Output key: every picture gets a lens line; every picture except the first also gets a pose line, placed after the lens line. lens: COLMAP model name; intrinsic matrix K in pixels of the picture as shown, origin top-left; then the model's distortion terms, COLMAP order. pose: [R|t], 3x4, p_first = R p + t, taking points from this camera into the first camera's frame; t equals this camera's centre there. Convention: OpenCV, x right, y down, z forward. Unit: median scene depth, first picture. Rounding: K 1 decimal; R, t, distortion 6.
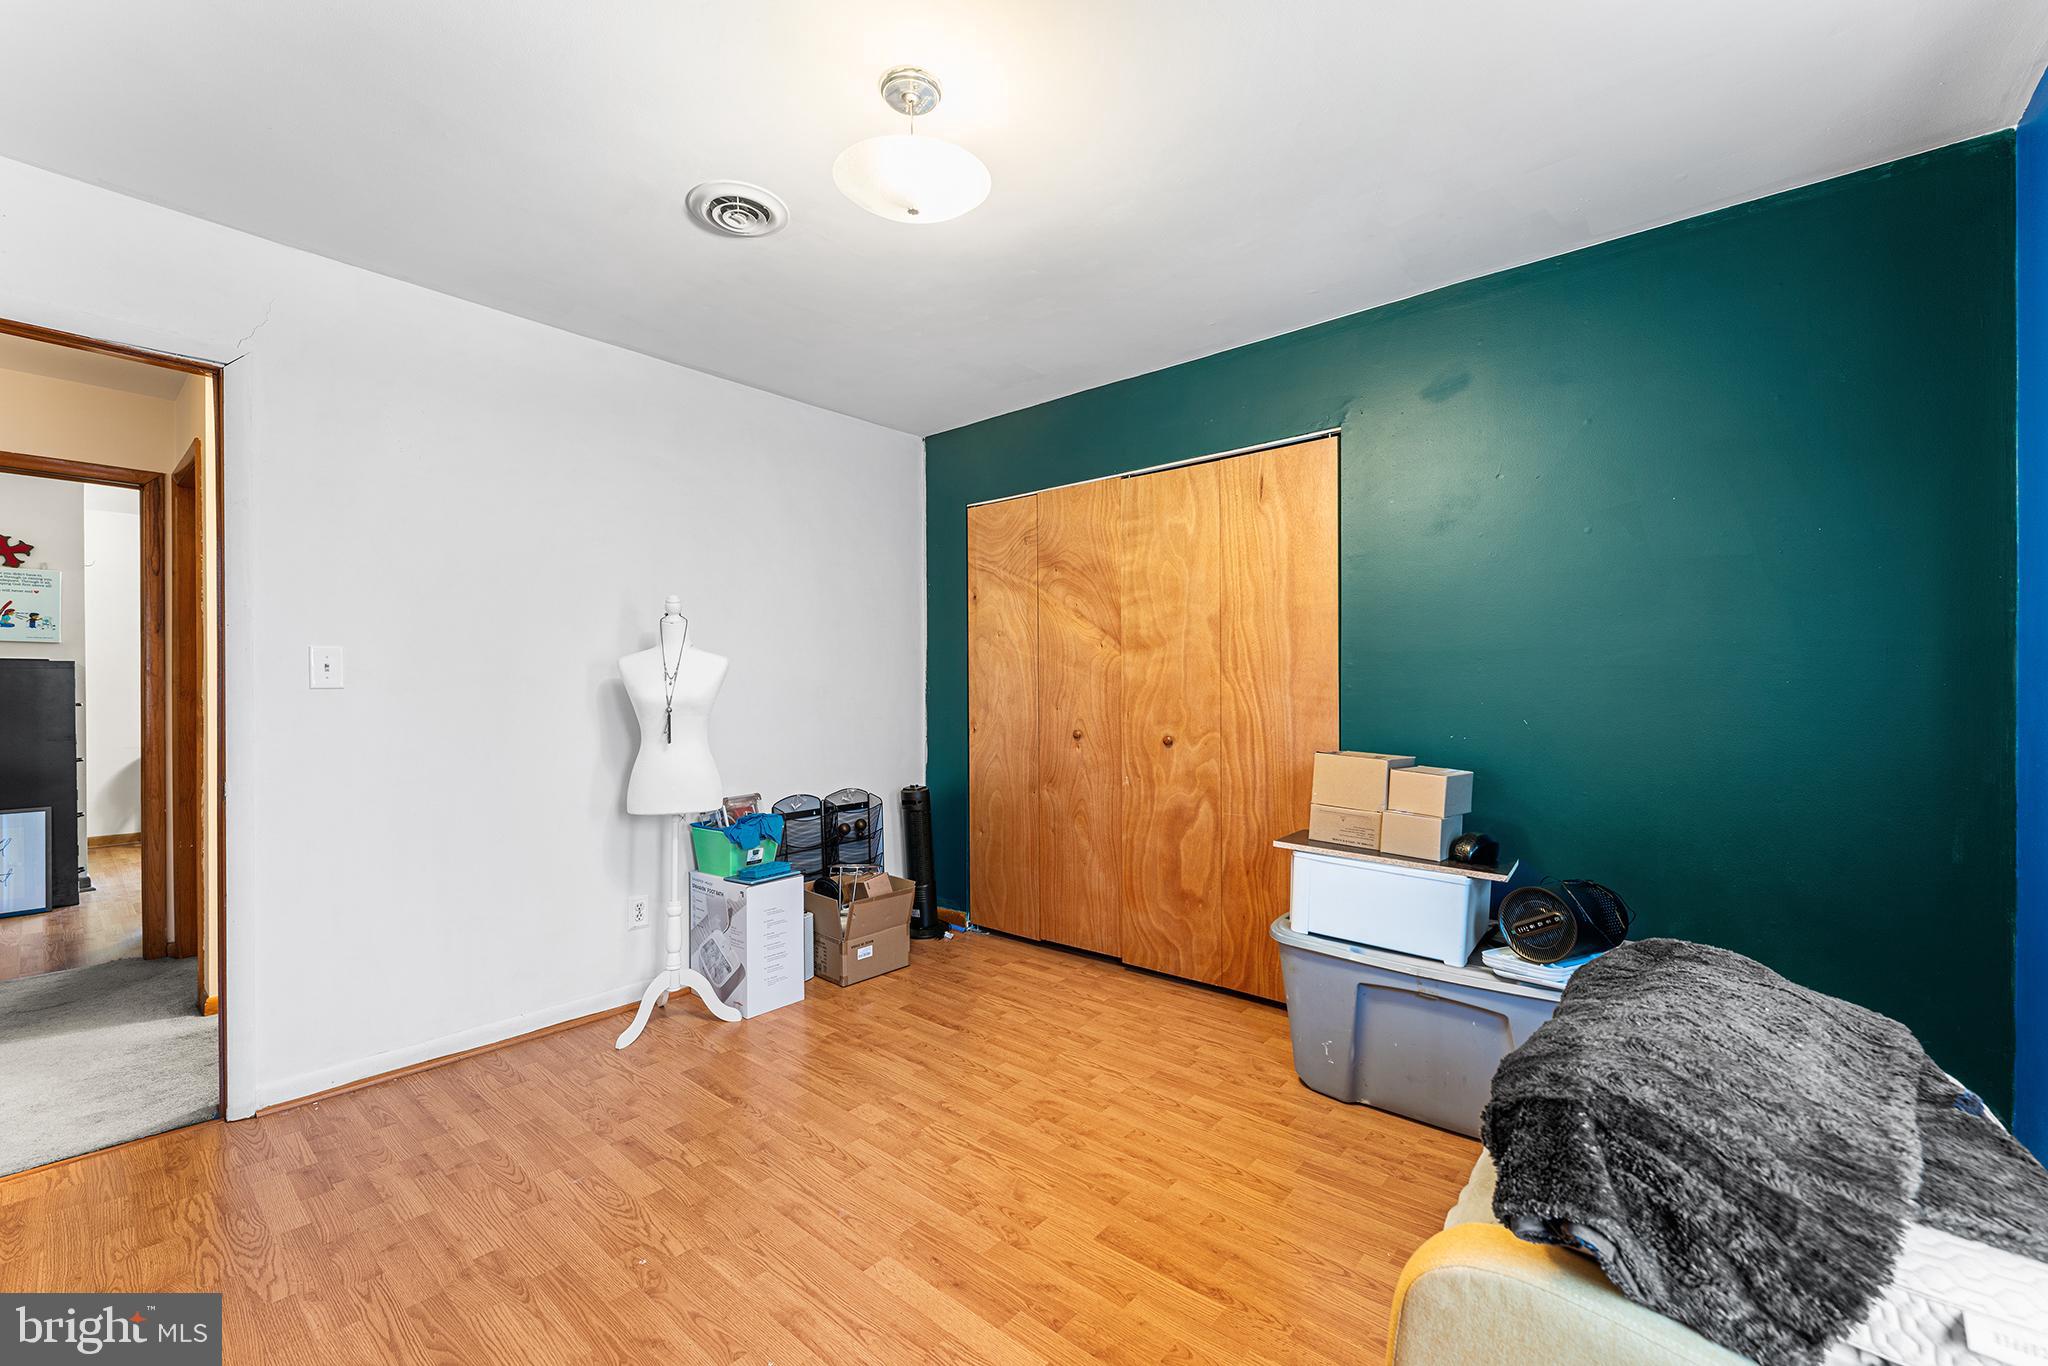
lens RADIAL K [[826.5, 0, 1024.7], [0, 826.5, 684.0], [0, 0, 1]] dist [-0.004029, 0.000156]
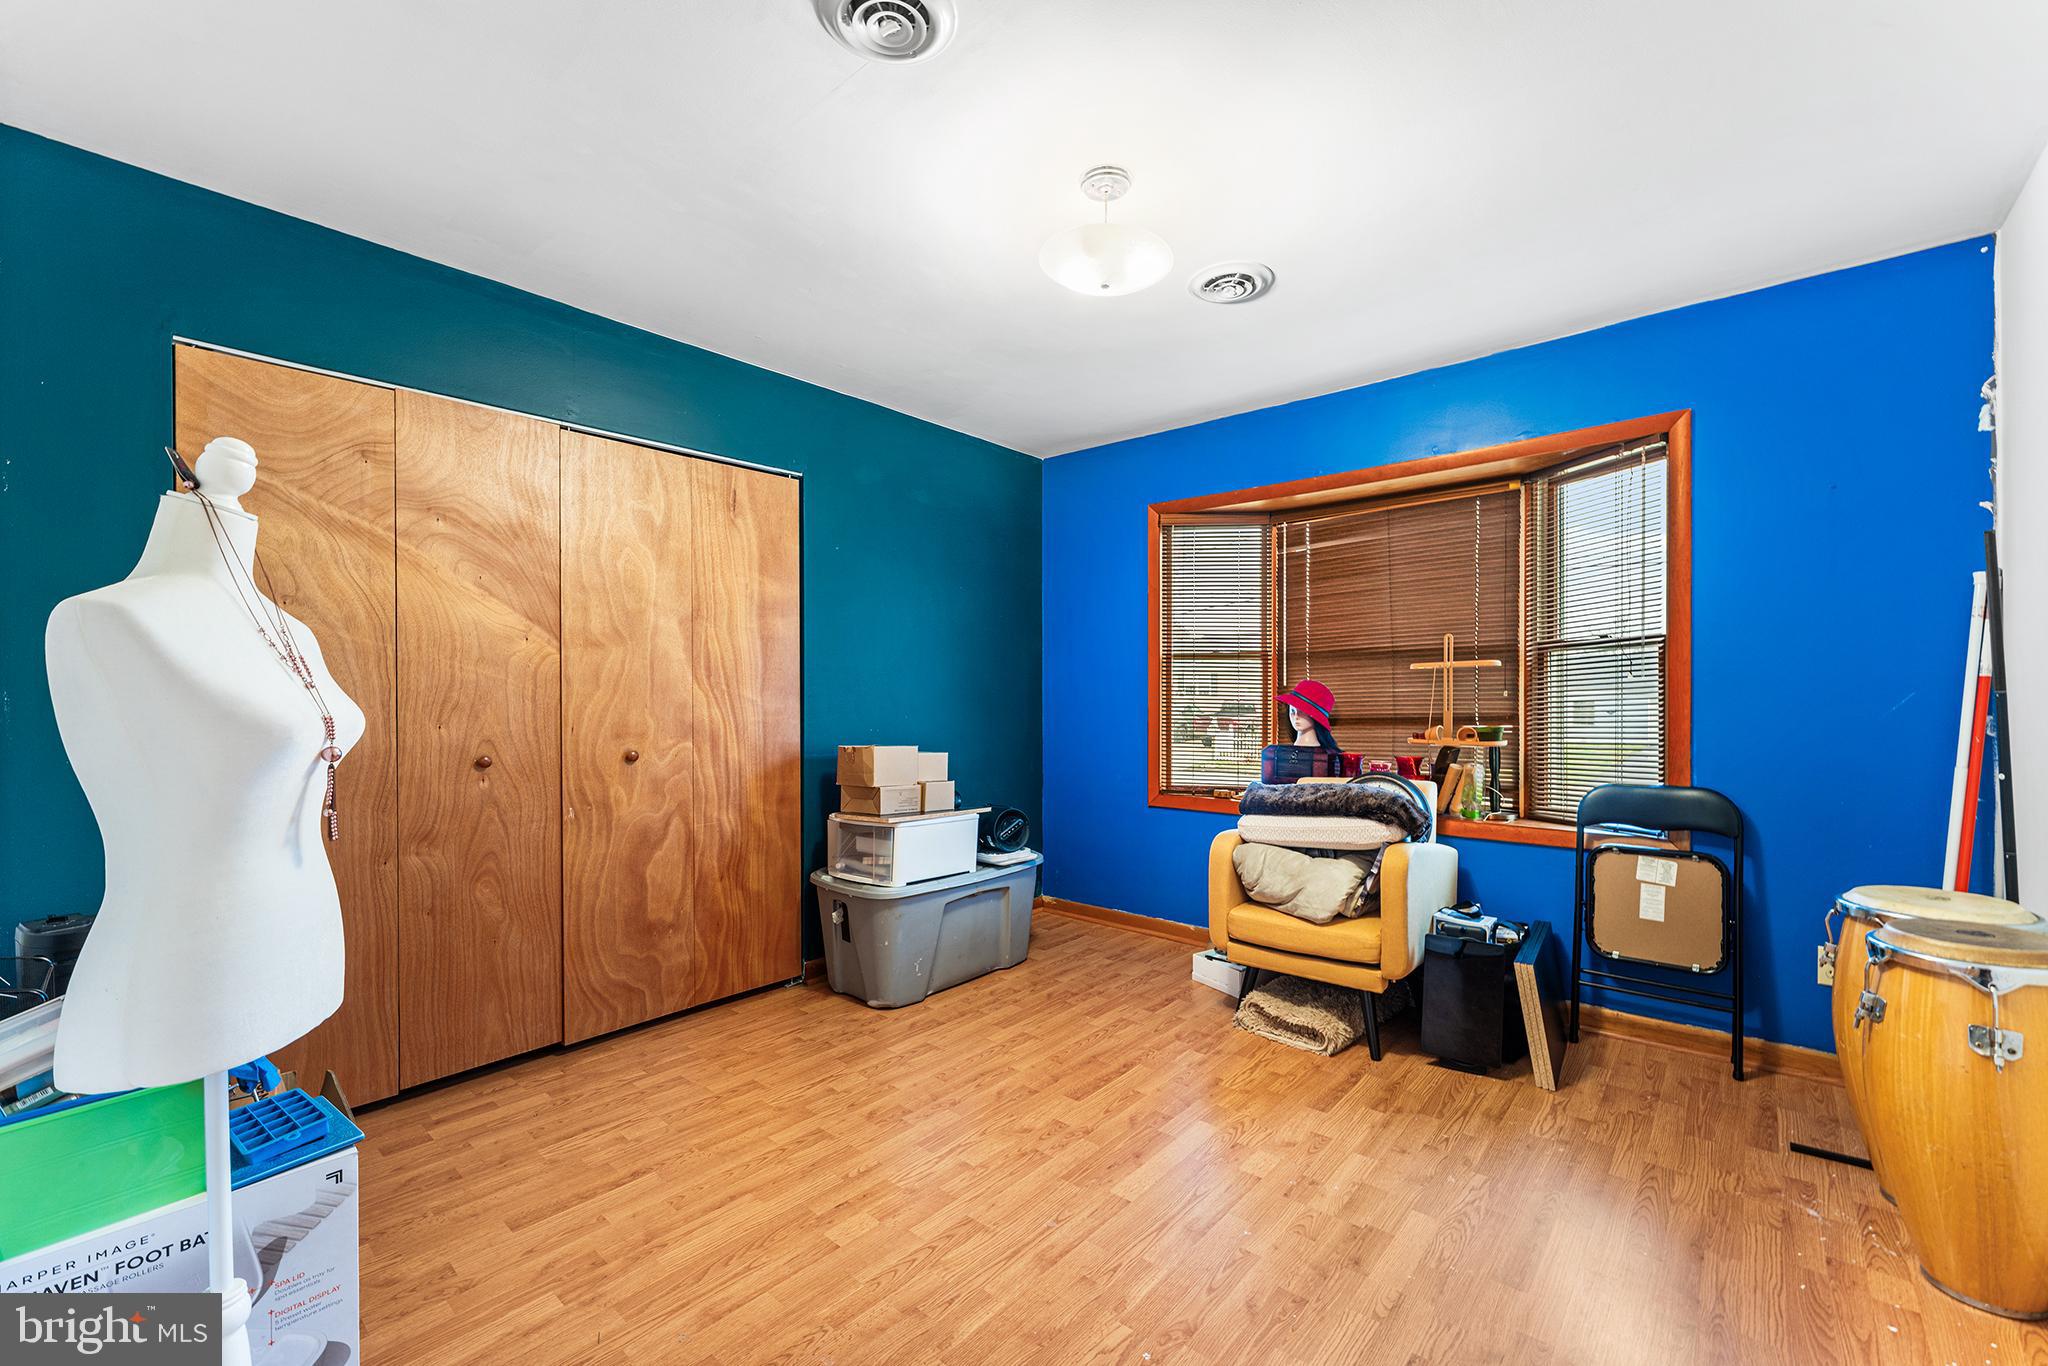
lens RADIAL K [[826.5, 0, 1024.4], [0, 826.5, 693.5], [0, 0, 1]] dist [-0.004029, 0.000156]
pose [[0.023560, 0.001556, 0.999721, -0.708457], [-0.000588, 0.999999, -0.001543, 0.003944], [-0.999722, -0.000551, 0.023561, 0.589489]]
